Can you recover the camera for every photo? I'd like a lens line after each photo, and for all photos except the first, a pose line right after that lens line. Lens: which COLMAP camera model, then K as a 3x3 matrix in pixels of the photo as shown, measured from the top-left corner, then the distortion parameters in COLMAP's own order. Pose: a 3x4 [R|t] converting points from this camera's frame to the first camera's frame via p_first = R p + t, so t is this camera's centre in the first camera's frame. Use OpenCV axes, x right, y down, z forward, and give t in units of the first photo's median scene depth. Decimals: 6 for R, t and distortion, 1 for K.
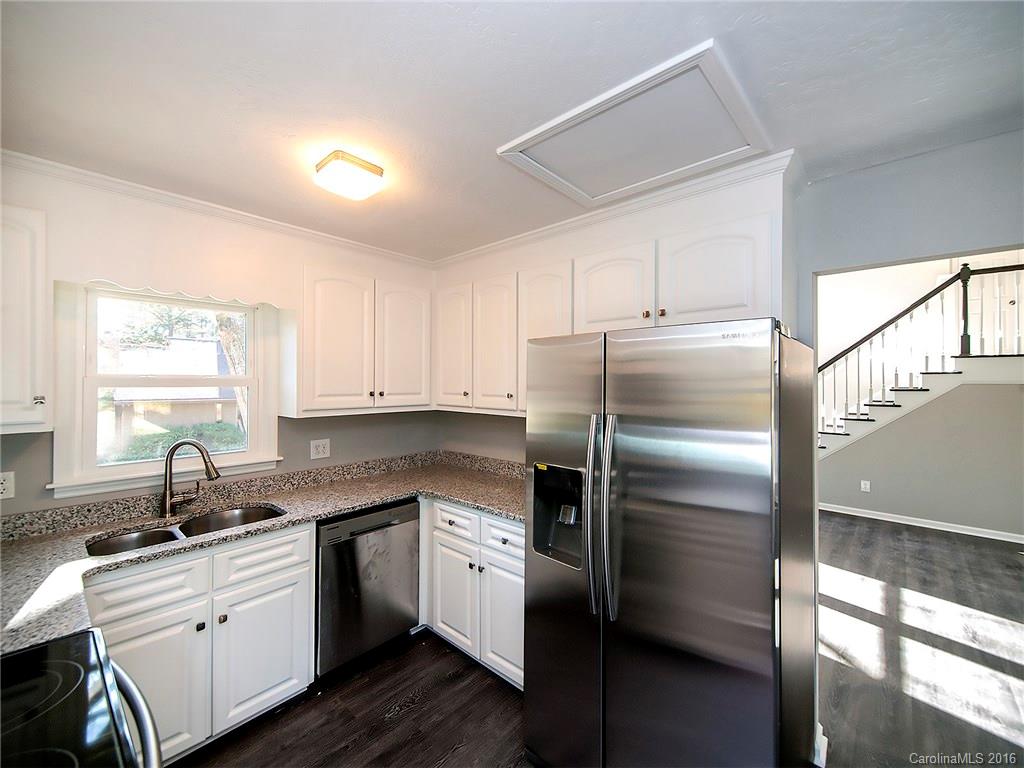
lens RADIAL K [[416.1, 0, 515.6], [0, 416.1, 381.2], [0, 0, 1]] dist [0.002192, -0.000931]
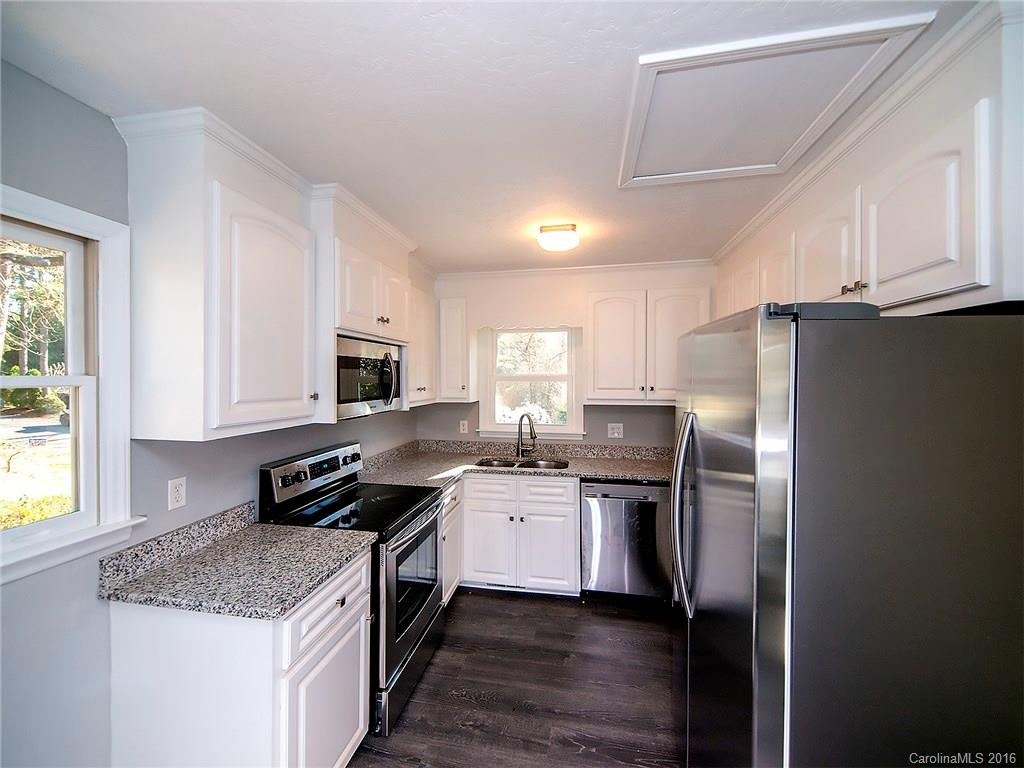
lens RADIAL K [[416.1, 0, 505.4], [0, 416.1, 381.9], [0, 0, 1]] dist [0.002192, -0.000931]
pose [[0.507114, 0.009122, -0.861831, 0.606522], [0.005382, 0.999891, 0.013750, -0.008573], [0.861862, -0.011612, 0.507009, 0.078471]]
